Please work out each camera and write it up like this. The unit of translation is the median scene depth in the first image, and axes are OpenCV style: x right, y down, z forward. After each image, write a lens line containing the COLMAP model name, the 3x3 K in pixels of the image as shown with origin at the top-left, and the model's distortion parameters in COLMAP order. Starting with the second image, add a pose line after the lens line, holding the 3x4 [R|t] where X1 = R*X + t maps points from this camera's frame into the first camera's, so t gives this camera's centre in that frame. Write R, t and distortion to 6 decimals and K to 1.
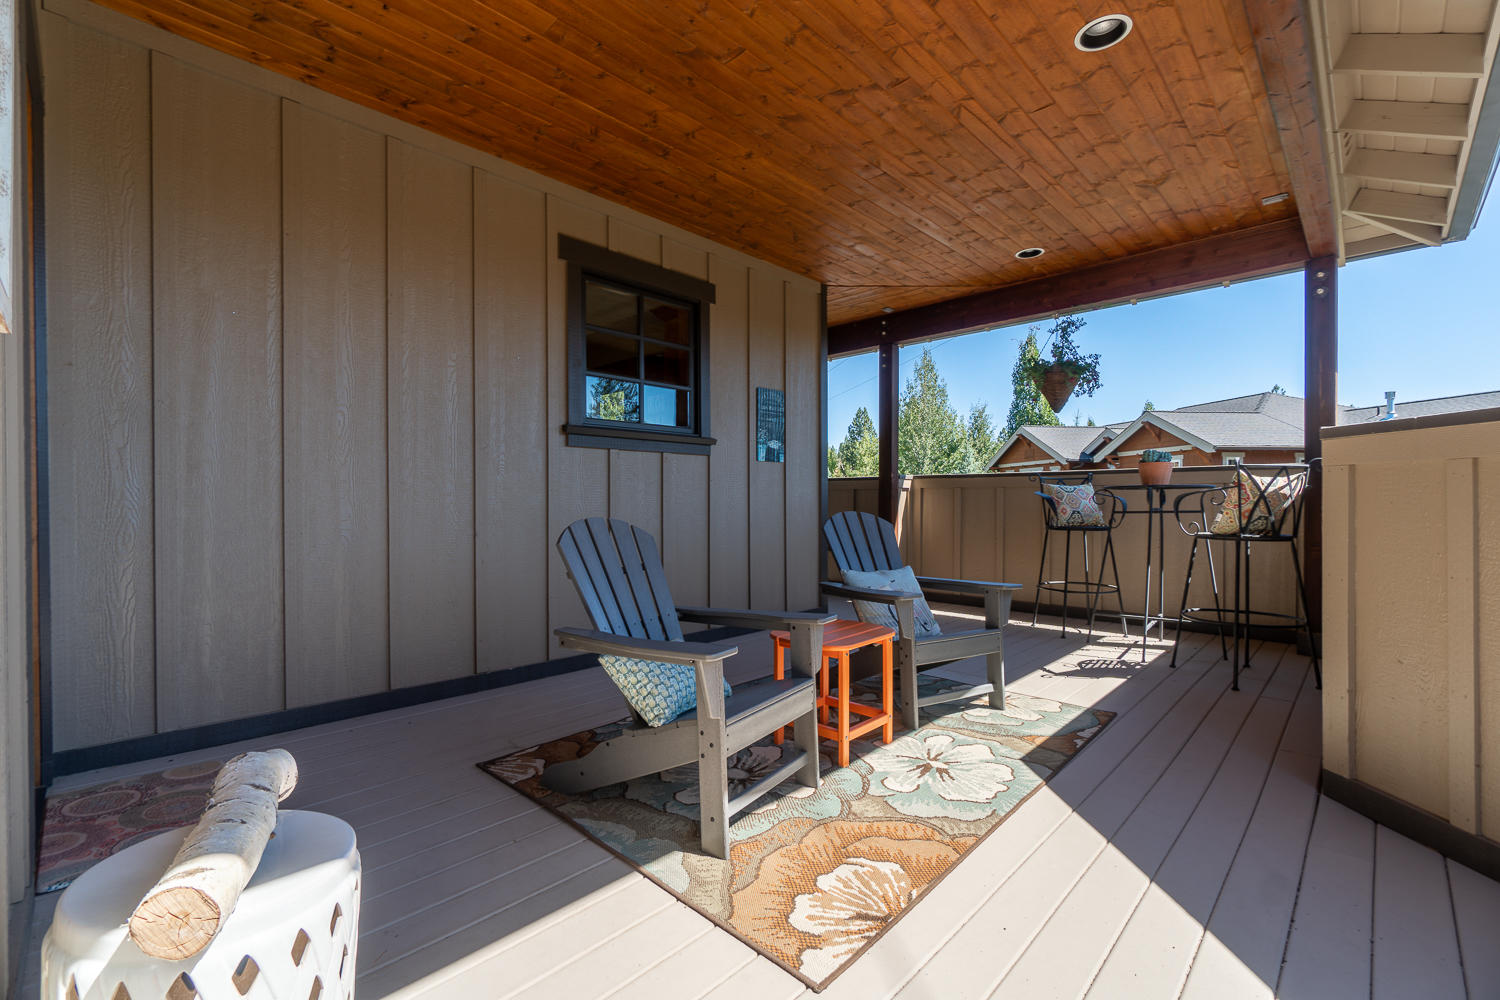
lens RADIAL K [[645.4, 0, 750.9], [0, 645.4, 494.3], [0, 0, 1]] dist [-0.002949, -0.000169]
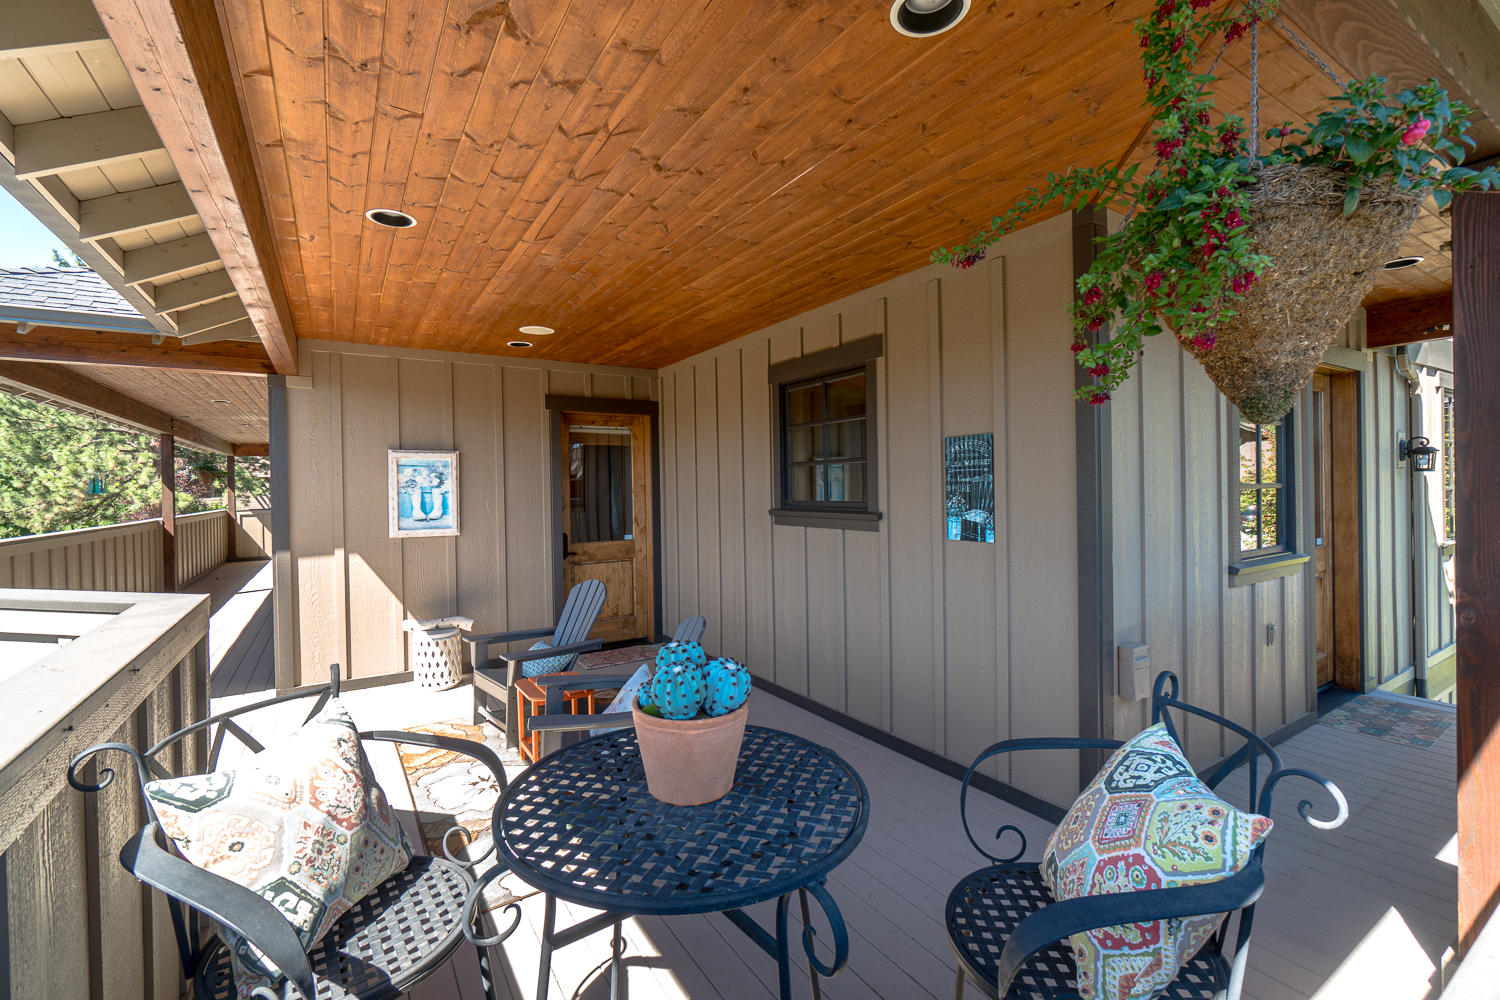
lens RADIAL K [[645.4, 0, 750.9], [0, 645.4, 494.3], [0, 0, 1]] dist [-0.002949, -0.000169]
pose [[-0.227680, 0.010846, -0.973676, 0.837891], [0.015175, 0.999856, 0.007589, -0.121864], [0.973618, -0.013048, -0.227812, 1.039560]]
